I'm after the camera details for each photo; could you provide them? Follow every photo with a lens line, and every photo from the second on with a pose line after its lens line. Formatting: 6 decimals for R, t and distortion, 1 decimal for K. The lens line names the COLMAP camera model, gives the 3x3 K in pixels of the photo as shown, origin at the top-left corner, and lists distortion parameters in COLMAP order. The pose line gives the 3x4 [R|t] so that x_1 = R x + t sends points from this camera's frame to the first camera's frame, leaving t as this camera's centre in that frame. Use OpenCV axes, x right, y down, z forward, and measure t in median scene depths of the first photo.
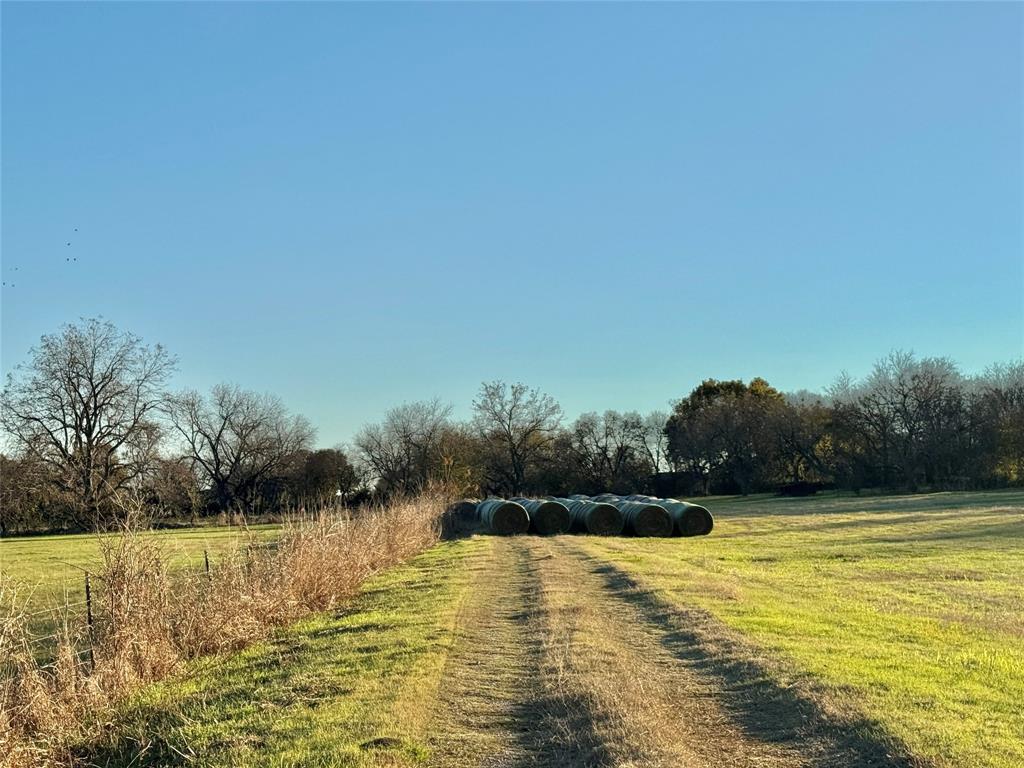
lens RADIAL K [[1666.4, 0, 508.8], [0, 1666.4, 385.3], [0, 0, 1]] dist [0.048692, 0.000000]
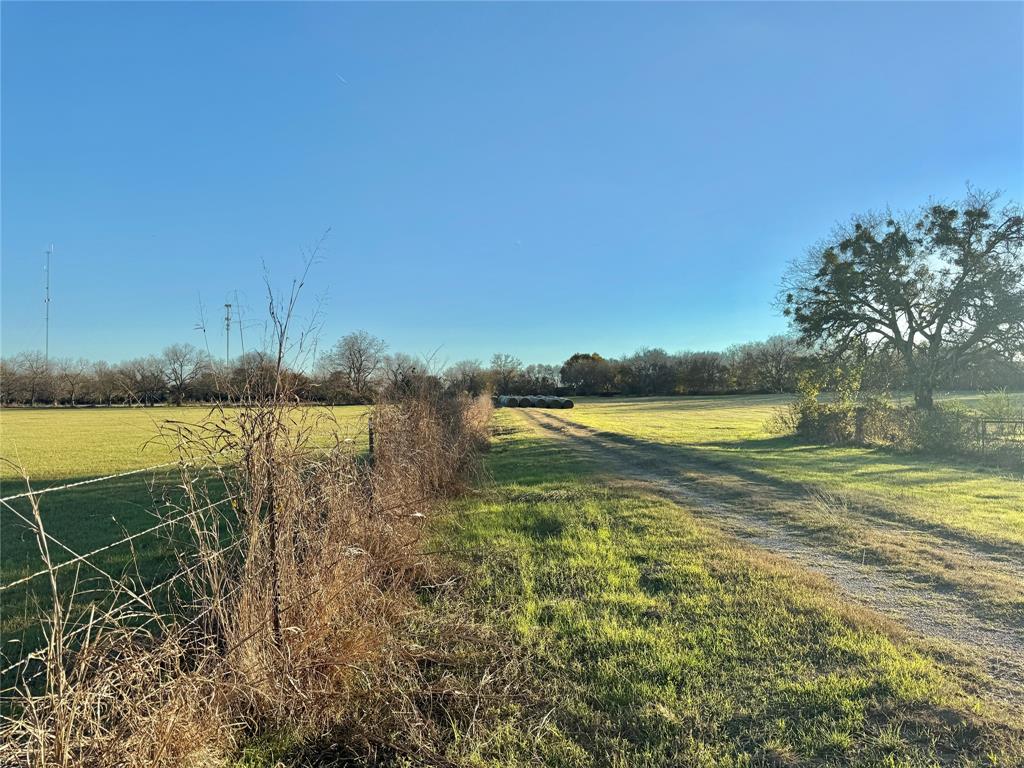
lens RADIAL K [[691.1, 0, 505.9], [0, 691.1, 389.0], [0, 0, 1]] dist [-0.006535, -0.016434]
pose [[0.999715, 0.018395, 0.015231, -0.011529], [-0.019249, 0.998133, 0.057972, -0.008777], [-0.014136, -0.058248, 0.998202, -0.125274]]
